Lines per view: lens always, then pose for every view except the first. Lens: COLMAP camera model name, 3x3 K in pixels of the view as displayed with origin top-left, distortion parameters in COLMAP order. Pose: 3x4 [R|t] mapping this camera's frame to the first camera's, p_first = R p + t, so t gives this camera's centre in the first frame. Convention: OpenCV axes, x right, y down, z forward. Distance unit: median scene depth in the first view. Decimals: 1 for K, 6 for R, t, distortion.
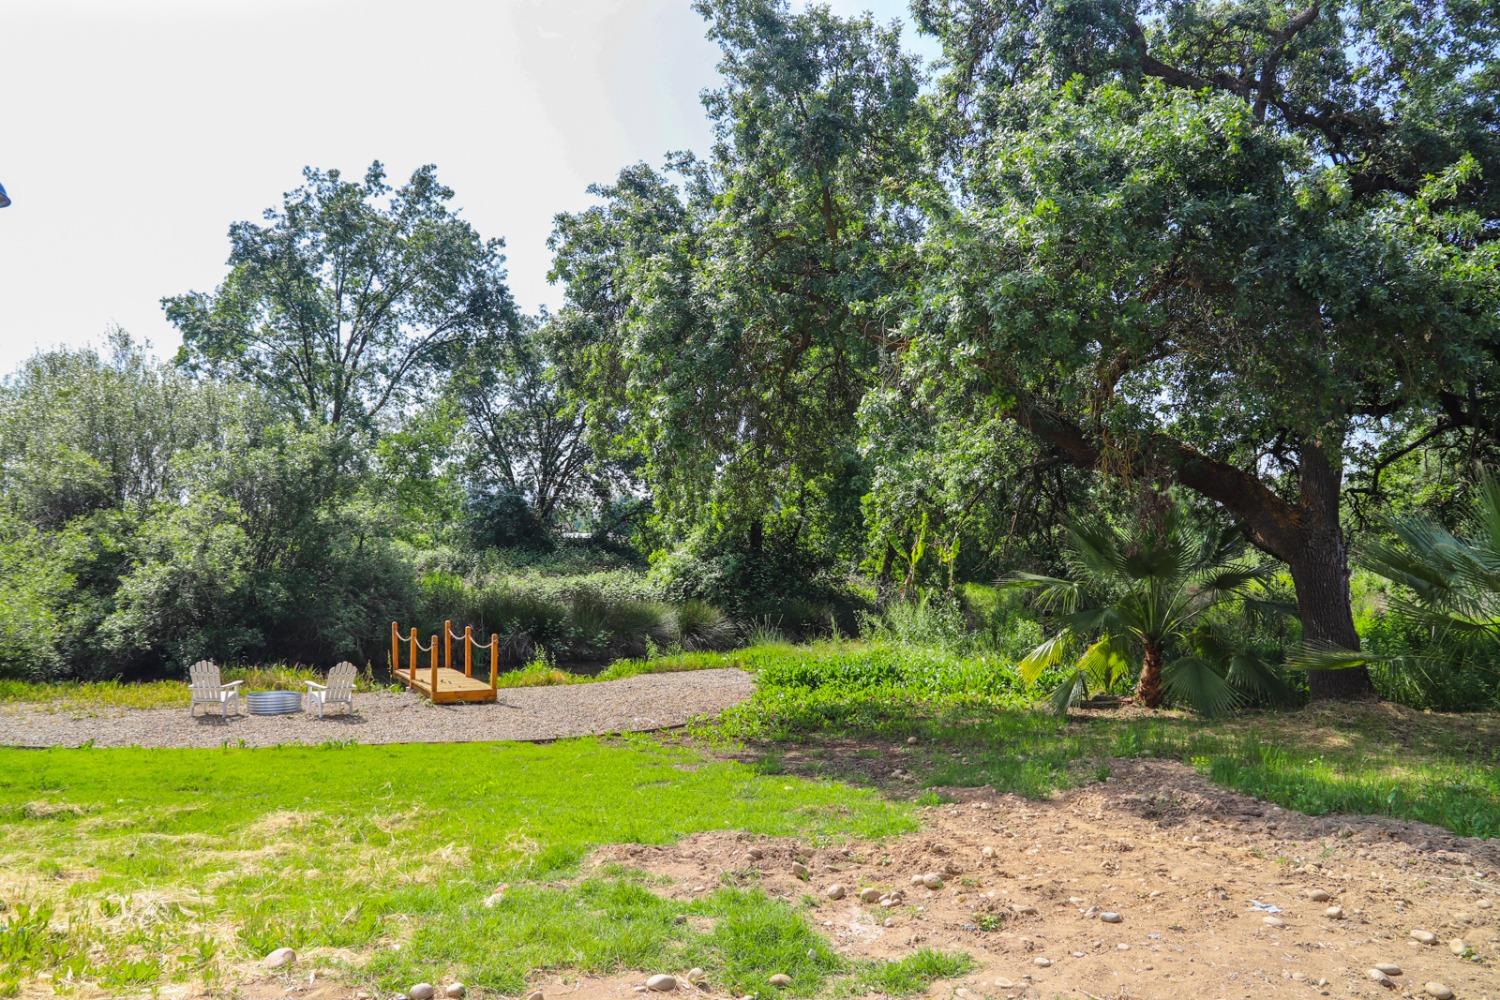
lens RADIAL K [[1090.1, 0, 736.1], [0, 1090.1, 491.2], [0, 0, 1]] dist [-0.116116, 0.092126]
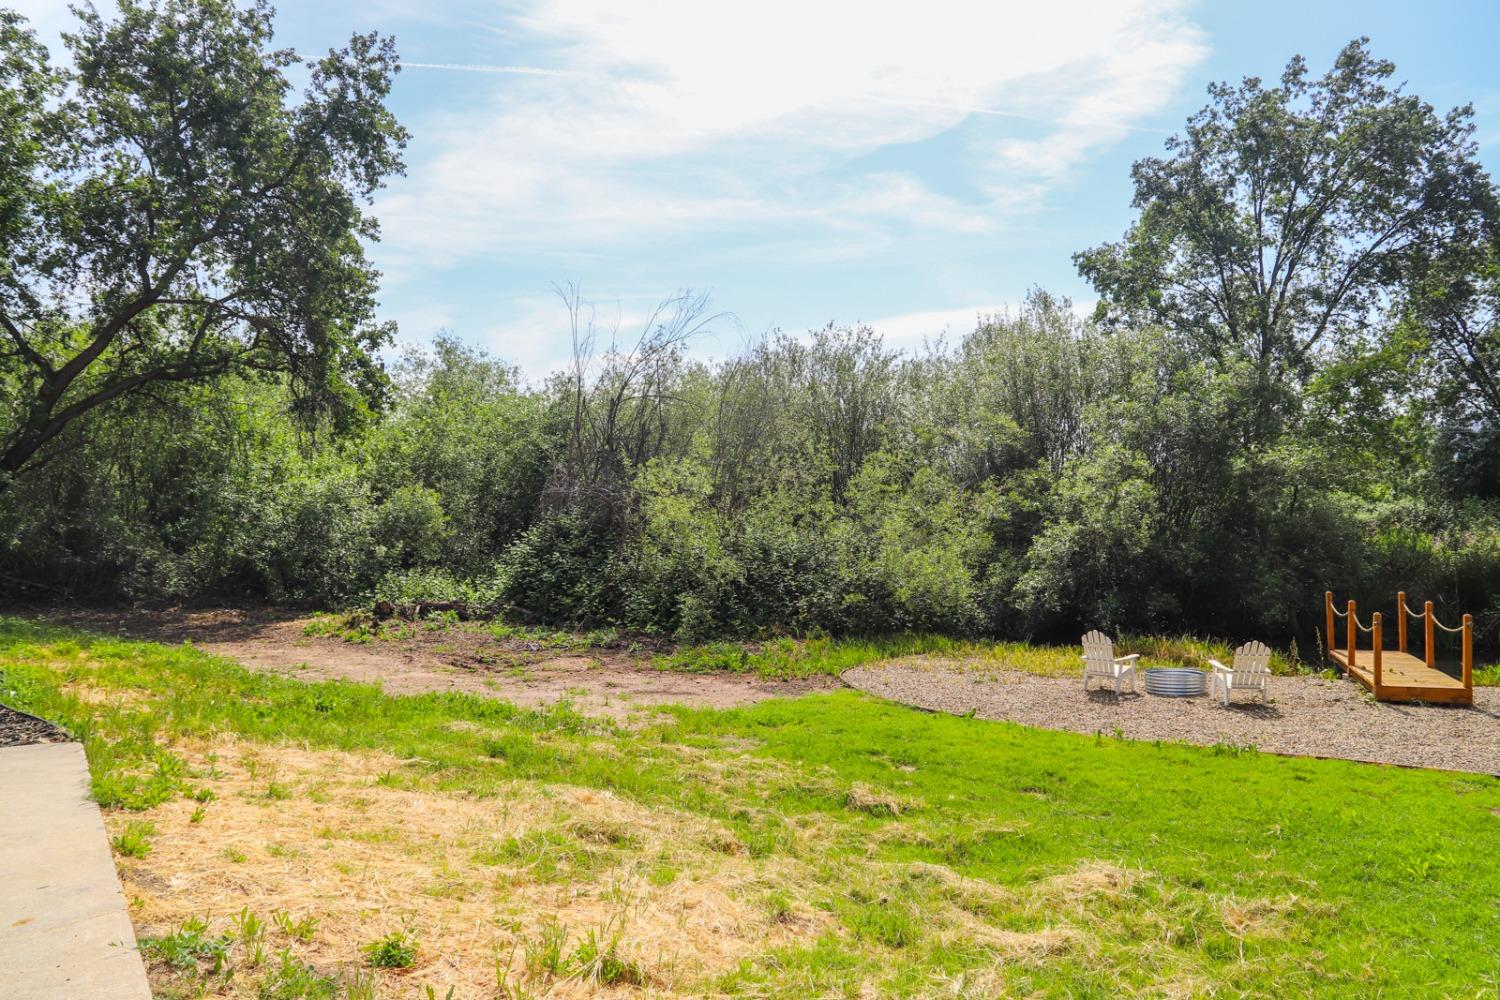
lens RADIAL K [[1090.1, 0, 736.1], [0, 1090.1, 491.2], [0, 0, 1]] dist [-0.116116, 0.092126]
pose [[0.666562, -0.025488, -0.745013, -0.010097], [0.055828, 0.998315, 0.015796, 0.005102], [0.743356, -0.052122, 0.666863, 0.084192]]
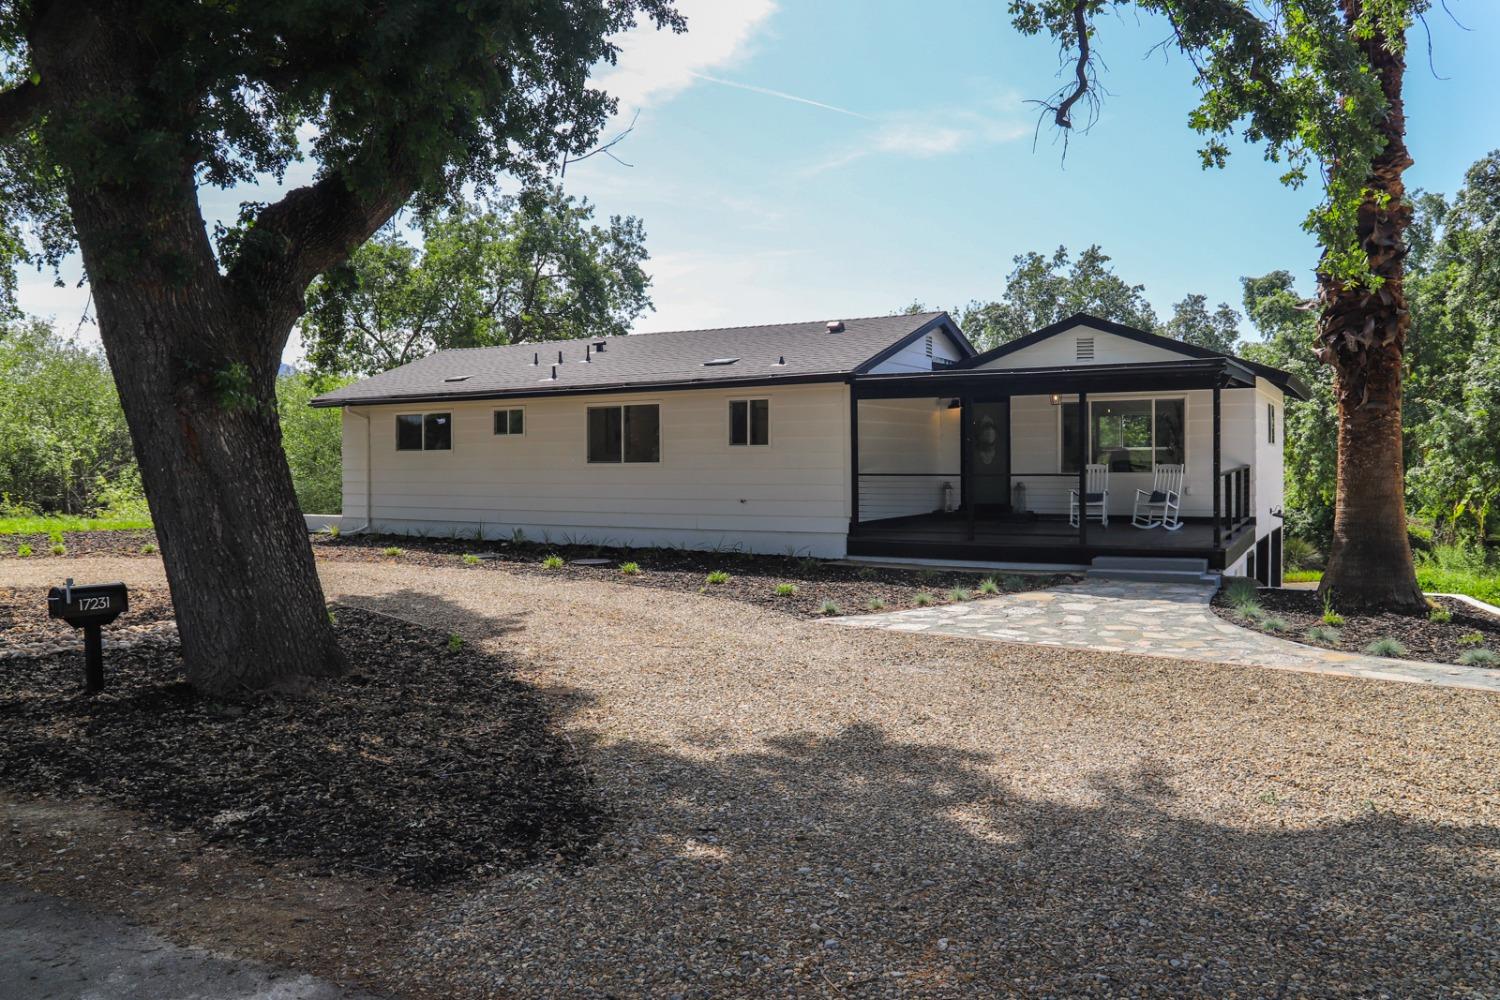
lens RADIAL K [[1114.4, 0, 742.3], [0, 1114.4, 481.0], [0, 0, 1]] dist [-0.156717, 0.128036]
pose [[0.895596, -0.002477, -0.444862, -0.053968], [0.031202, 0.997872, 0.057260, -0.082295], [0.443774, -0.065162, 0.893767, -0.622645]]
